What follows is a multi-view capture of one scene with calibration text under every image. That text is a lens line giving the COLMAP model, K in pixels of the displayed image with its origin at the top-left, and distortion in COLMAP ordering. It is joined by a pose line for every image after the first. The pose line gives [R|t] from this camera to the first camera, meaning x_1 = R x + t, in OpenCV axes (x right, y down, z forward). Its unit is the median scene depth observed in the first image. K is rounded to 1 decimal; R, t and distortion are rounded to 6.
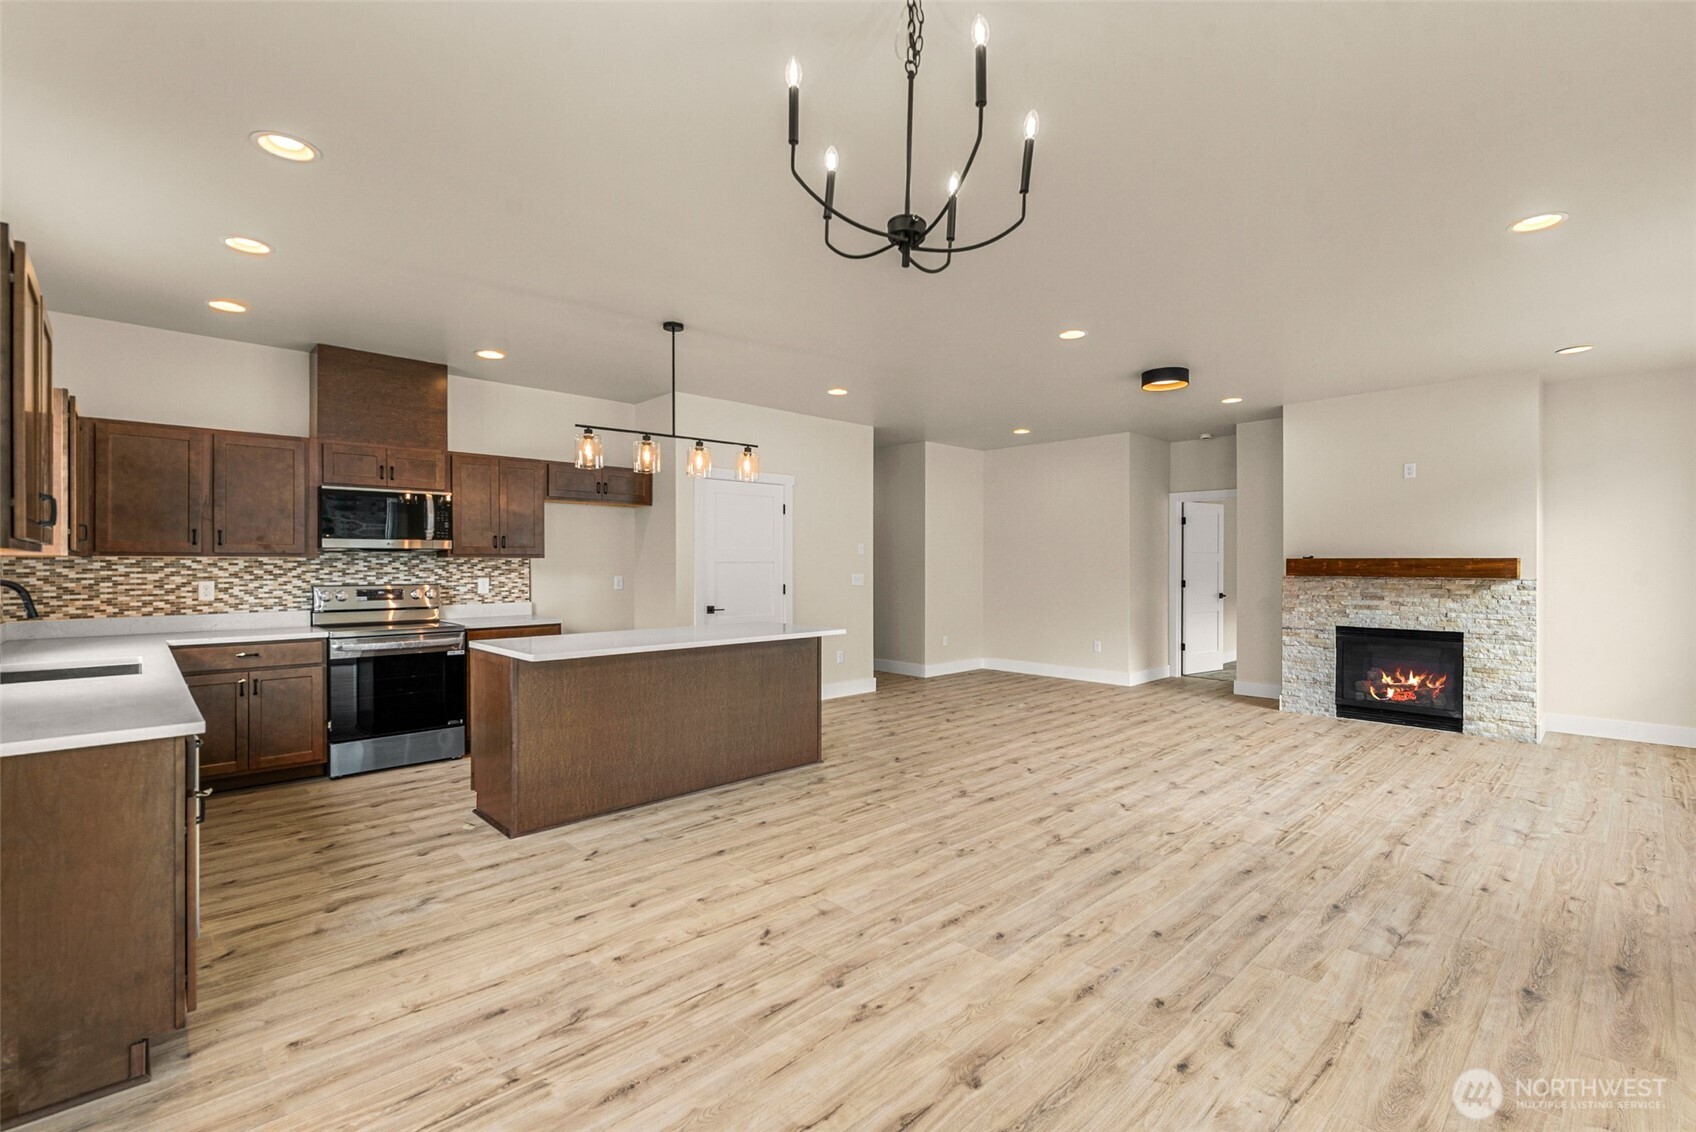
lens RADIAL K [[752.5, 0, 854.6], [0, 752.5, 575.0], [0, 0, 1]] dist [0.006597, 0.000105]
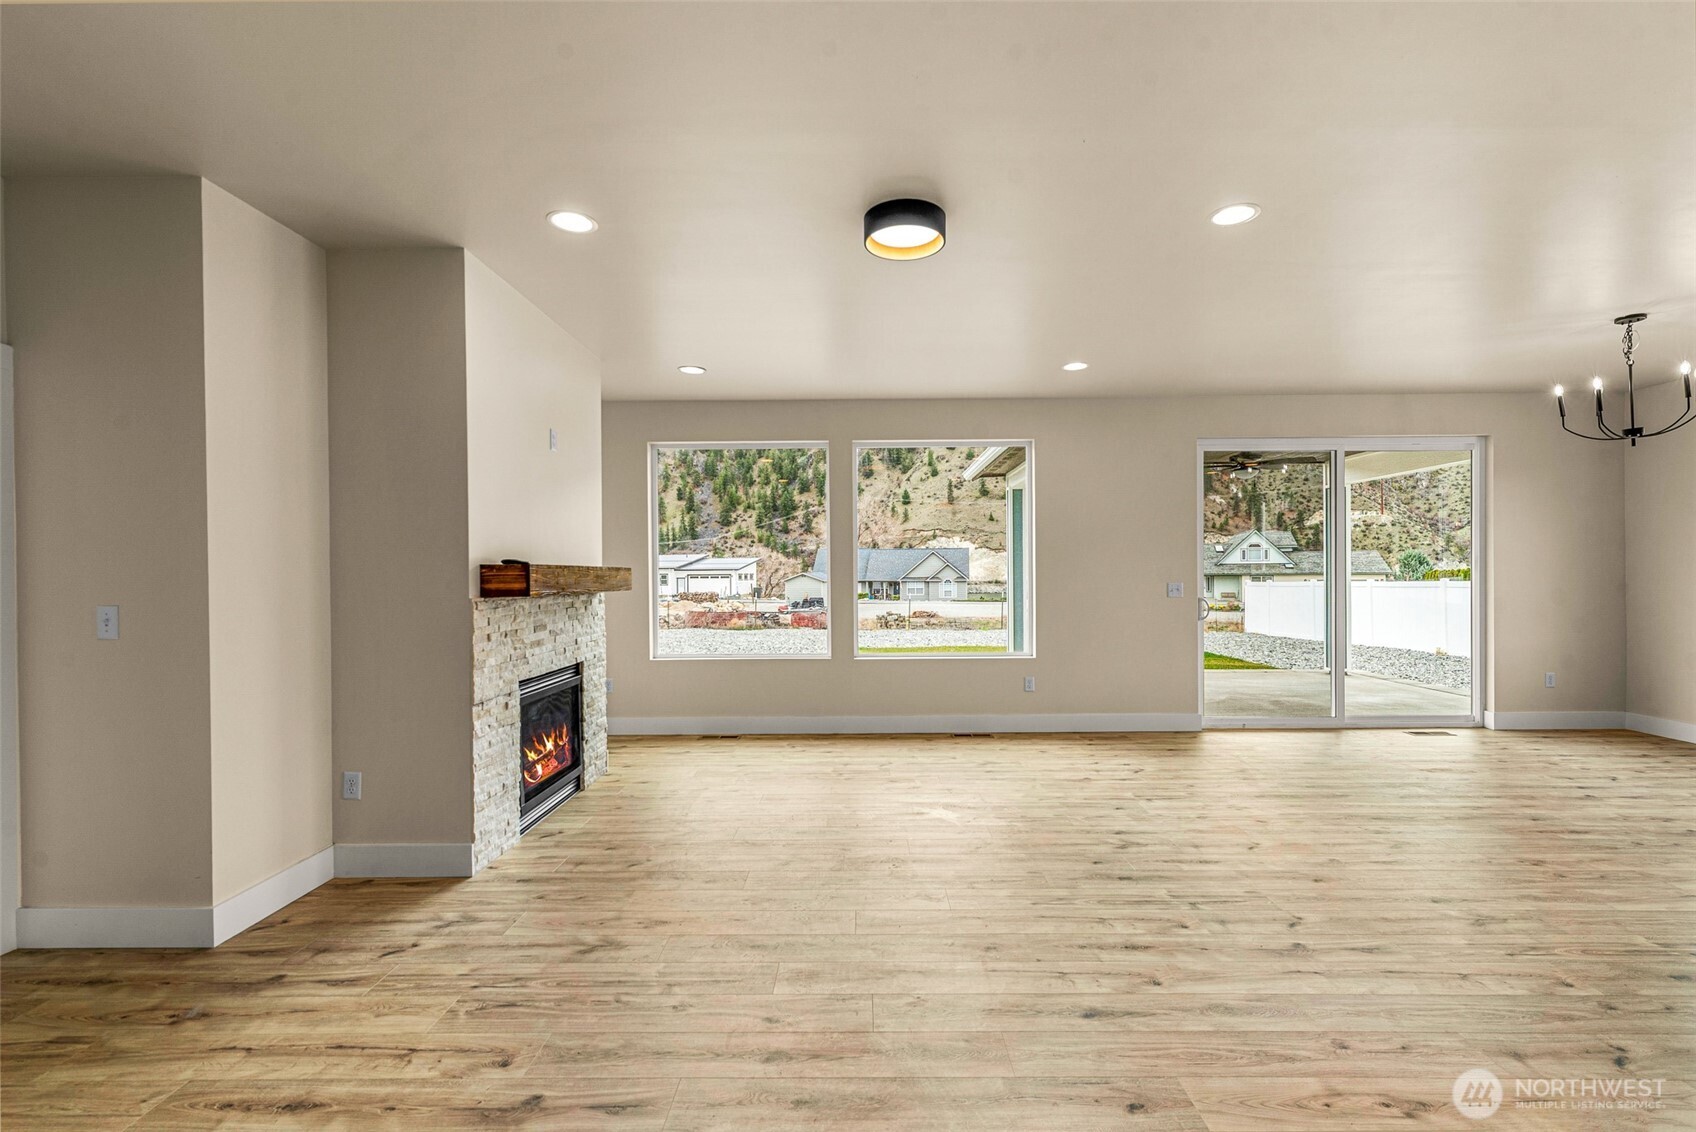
lens RADIAL K [[752.5, 0, 859.3], [0, 752.5, 564.2], [0, 0, 1]] dist [0.006597, 0.000105]
pose [[-0.728450, 0.014370, 0.684948, 0.081199], [0.016794, 0.999854, -0.003116, -0.022026], [-0.684893, 0.009233, -0.728585, 1.792044]]
